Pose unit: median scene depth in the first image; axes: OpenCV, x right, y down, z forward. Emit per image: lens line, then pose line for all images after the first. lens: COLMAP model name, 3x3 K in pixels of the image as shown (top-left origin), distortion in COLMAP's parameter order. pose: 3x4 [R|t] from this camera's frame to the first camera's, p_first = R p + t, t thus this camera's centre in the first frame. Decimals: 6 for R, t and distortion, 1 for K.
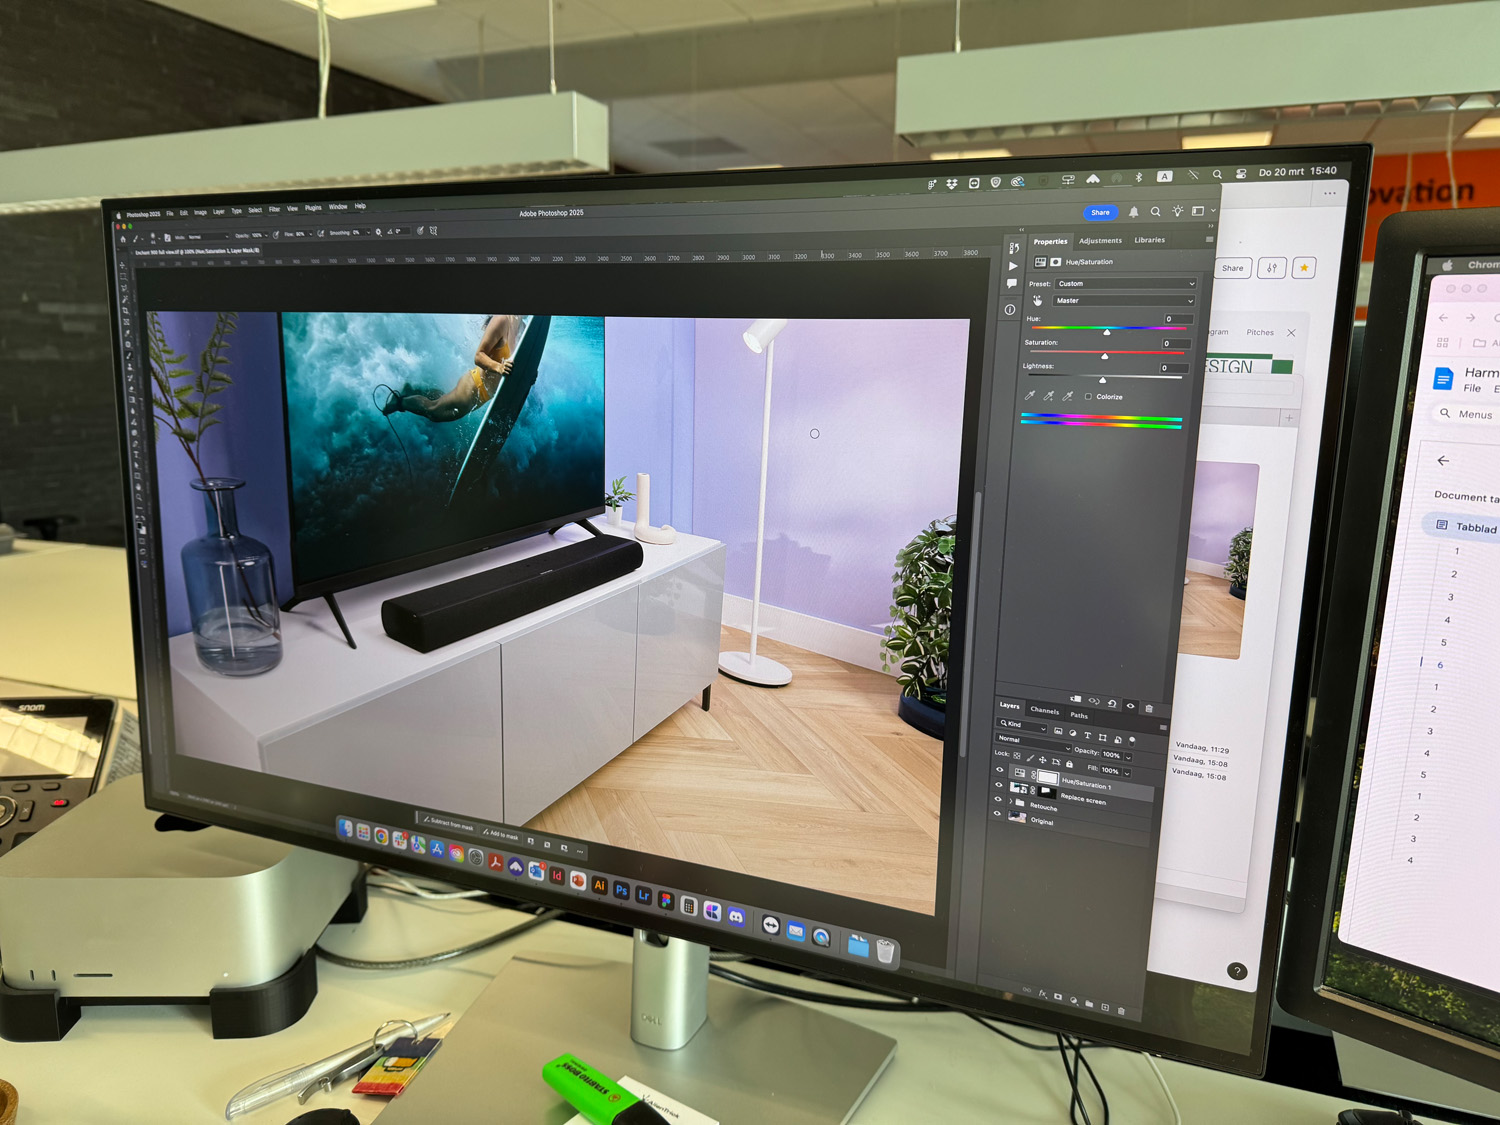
lens RADIAL K [[1075.0, 0, 750.0], [0, 1075.0, 562.5], [0, 0, 1]] dist [-0.003042, 0.002925]
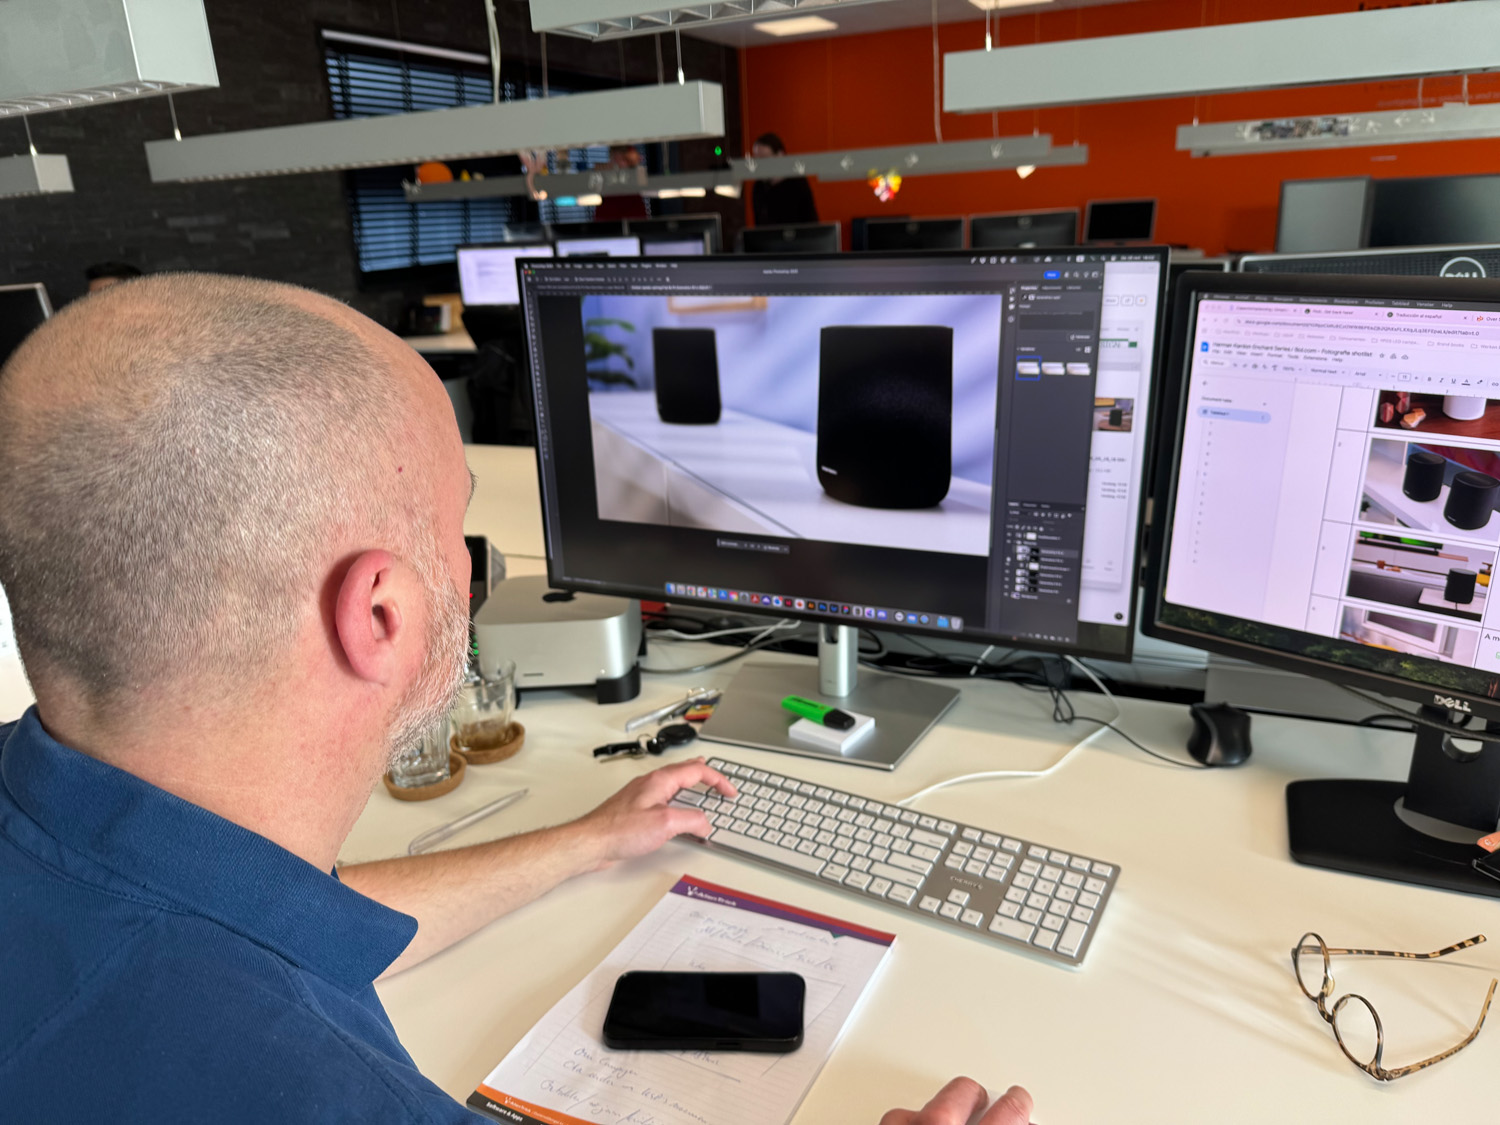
lens RADIAL K [[1024.4, 0, 750.0], [0, 1024.4, 562.5], [0, 0, 1]] dist [0.077546, -0.002273]
pose [[0.997714, -0.044620, -0.050753, -0.187668], [0.051364, 0.988754, 0.140457, -0.068123], [0.043915, -0.142743, 0.988785, -1.095554]]
